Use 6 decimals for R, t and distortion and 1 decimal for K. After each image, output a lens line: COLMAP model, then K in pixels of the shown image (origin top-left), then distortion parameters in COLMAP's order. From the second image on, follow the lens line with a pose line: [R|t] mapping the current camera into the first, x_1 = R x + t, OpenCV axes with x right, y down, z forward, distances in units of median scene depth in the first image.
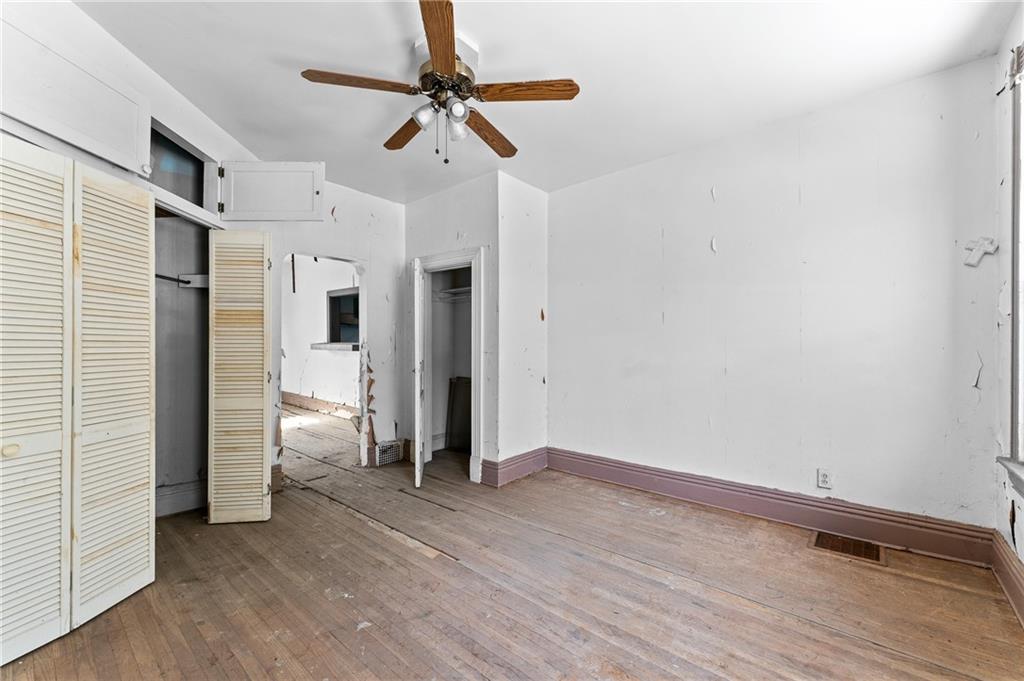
lens RADIAL K [[414.0, 0, 512.0], [0, 414.0, 340.5], [0, 0, 1]] dist [-0.000545, 0.000027]
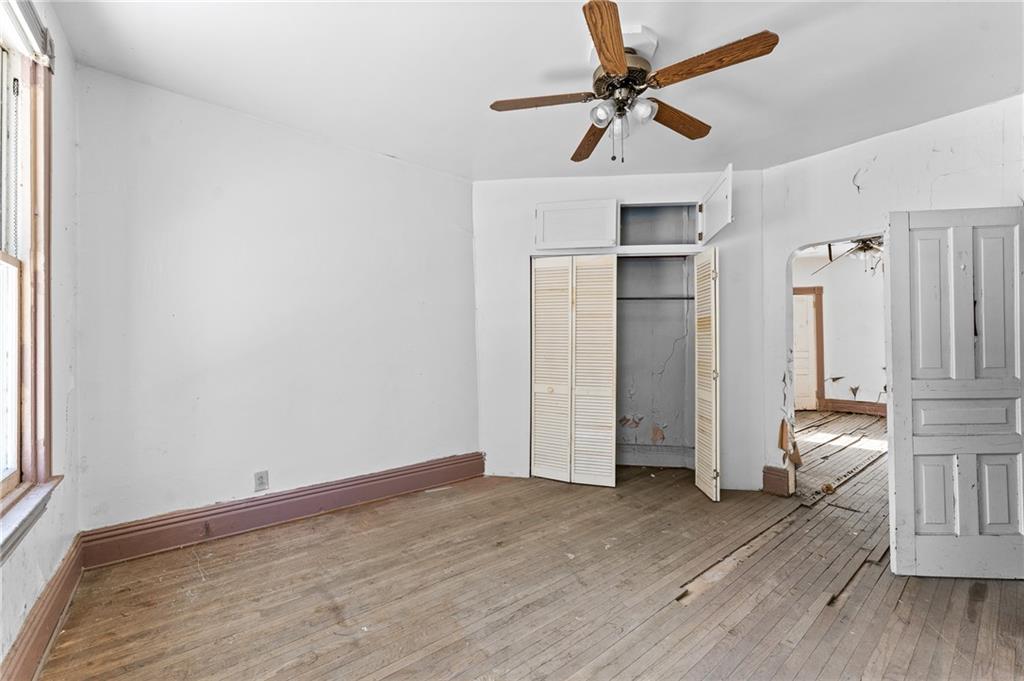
lens RADIAL K [[414.0, 0, 512.0], [0, 414.0, 340.5], [0, 0, 1]] dist [-0.000545, 0.000027]
pose [[-0.208959, -0.007785, -0.977893, 0.869404], [0.006577, 0.999935, -0.009366, 0.002994], [0.977902, -0.008388, -0.208894, 0.961370]]
